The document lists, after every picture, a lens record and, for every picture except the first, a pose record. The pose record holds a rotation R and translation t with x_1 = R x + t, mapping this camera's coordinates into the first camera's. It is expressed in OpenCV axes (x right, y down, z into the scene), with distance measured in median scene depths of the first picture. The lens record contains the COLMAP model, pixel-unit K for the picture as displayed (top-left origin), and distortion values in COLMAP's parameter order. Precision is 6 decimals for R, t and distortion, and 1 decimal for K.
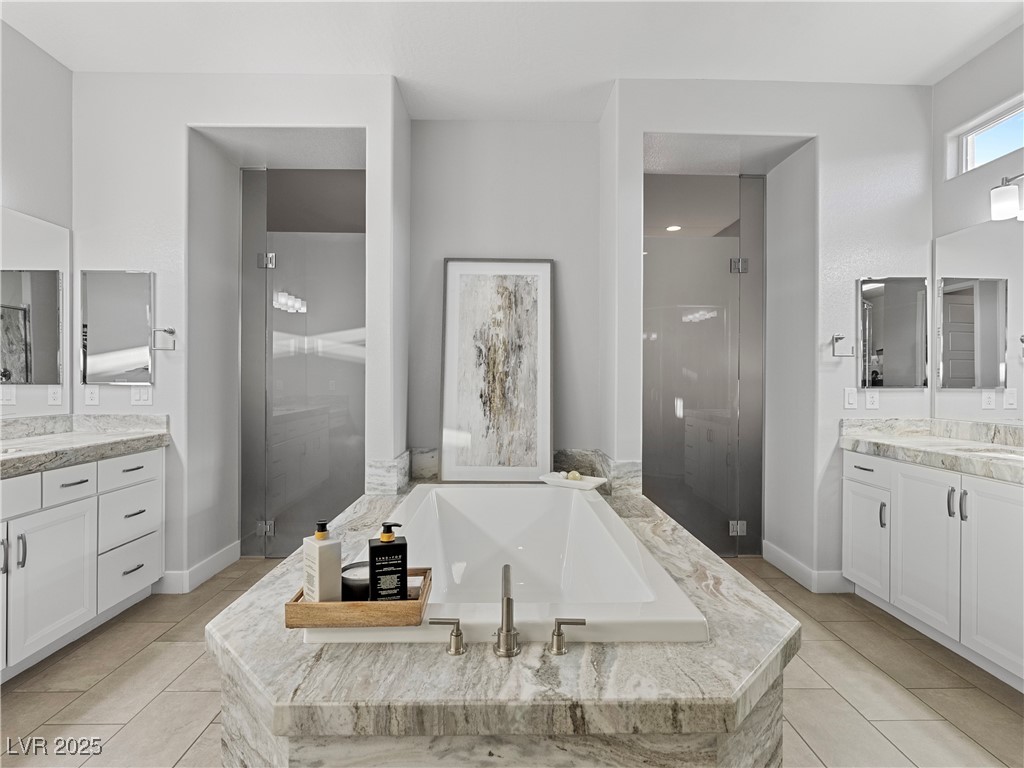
lens RADIAL K [[523.3, 0, 513.4], [0, 523.3, 382.9], [0, 0, 1]] dist [-0.012889, 0.004244]
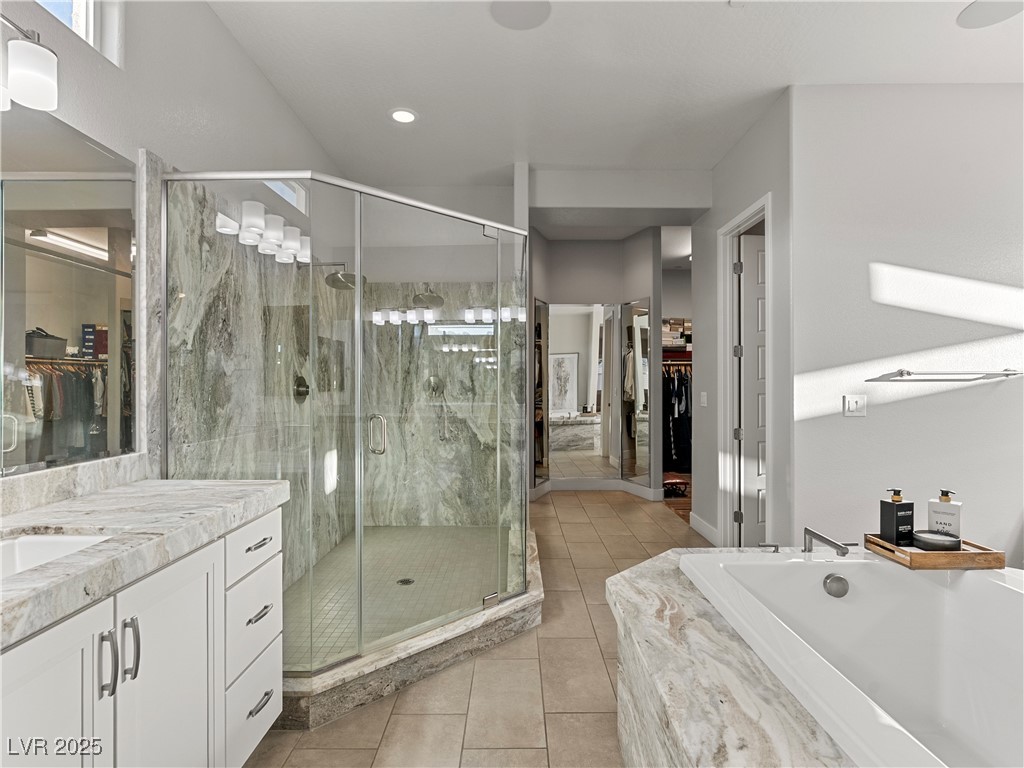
lens RADIAL K [[523.3, 0, 511.7], [0, 523.3, 383.9], [0, 0, 1]] dist [-0.012889, 0.004244]
pose [[-0.999694, 0.004446, 0.024315, 0.586921], [0.004496, 0.999988, 0.002010, -0.023787], [-0.024306, 0.002119, -0.999702, 1.797396]]
